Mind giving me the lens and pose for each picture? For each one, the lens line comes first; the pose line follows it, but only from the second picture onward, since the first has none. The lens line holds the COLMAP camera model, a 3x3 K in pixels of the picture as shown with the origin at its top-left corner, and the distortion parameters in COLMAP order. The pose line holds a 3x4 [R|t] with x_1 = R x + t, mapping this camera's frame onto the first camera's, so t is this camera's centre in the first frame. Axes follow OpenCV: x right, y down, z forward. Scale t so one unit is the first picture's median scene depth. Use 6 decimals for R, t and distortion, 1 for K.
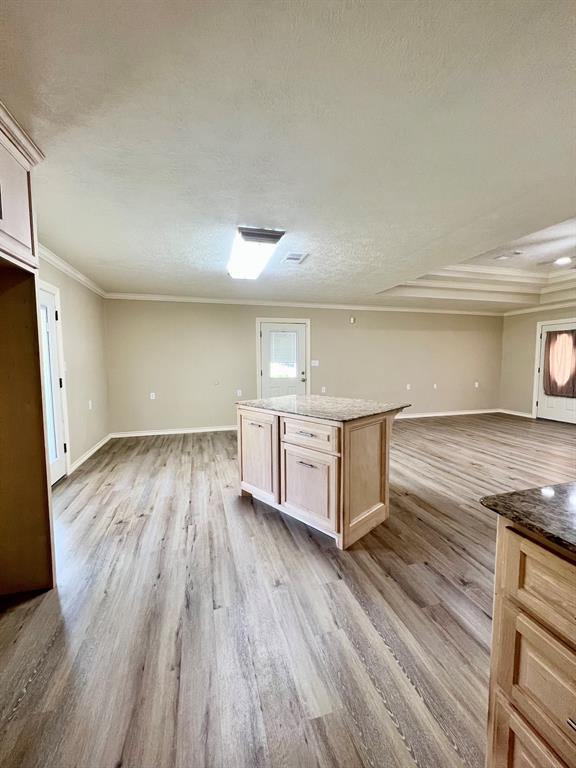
lens RADIAL K [[307.8, 0, 289.4], [0, 307.8, 383.0], [0, 0, 1]] dist [-0.000966, 0.000065]
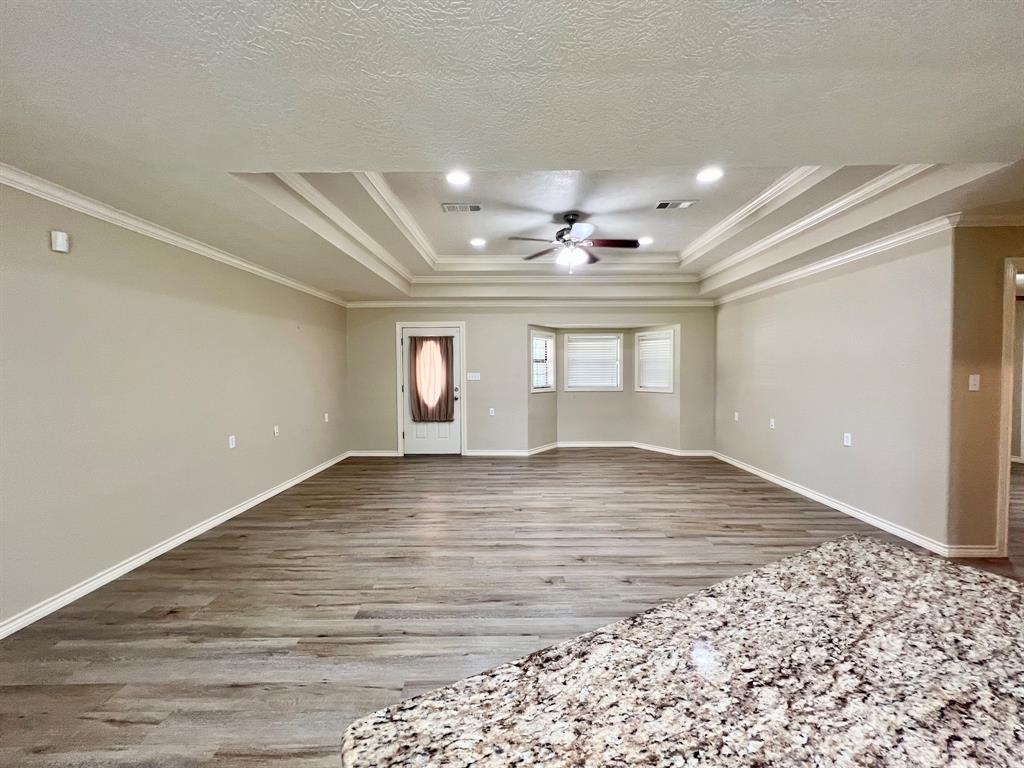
lens RADIAL K [[410.3, 0, 510.5], [0, 410.3, 381.2], [0, 0, 1]] dist [-0.000966, 0.000065]
pose [[0.285608, -0.026134, 0.957990, -0.076599], [0.075766, 0.997115, 0.004613, -0.088515], [-0.955347, 0.071266, 0.286765, 0.959120]]
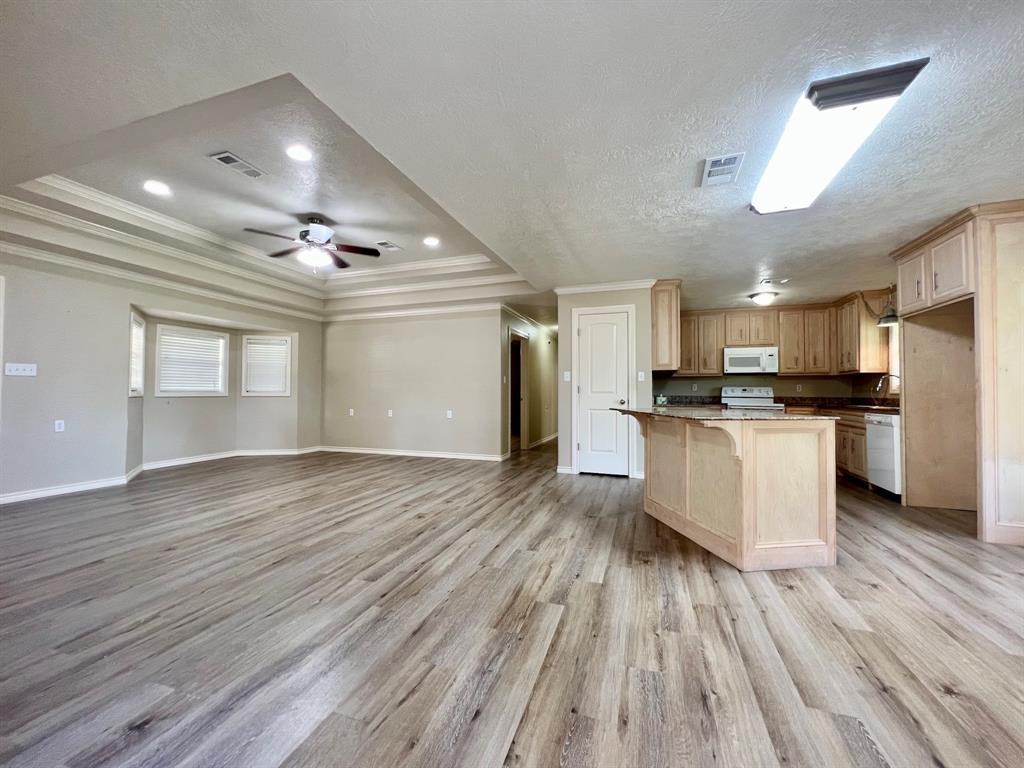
lens RADIAL K [[410.3, 0, 509.9], [0, 410.3, 386.7], [0, 0, 1]] dist [-0.000966, 0.000065]
pose [[-0.816100, 0.008109, 0.577854, -0.095579], [0.041520, 0.998140, 0.044631, -0.060527], [-0.576417, 0.060416, -0.814919, 1.825521]]
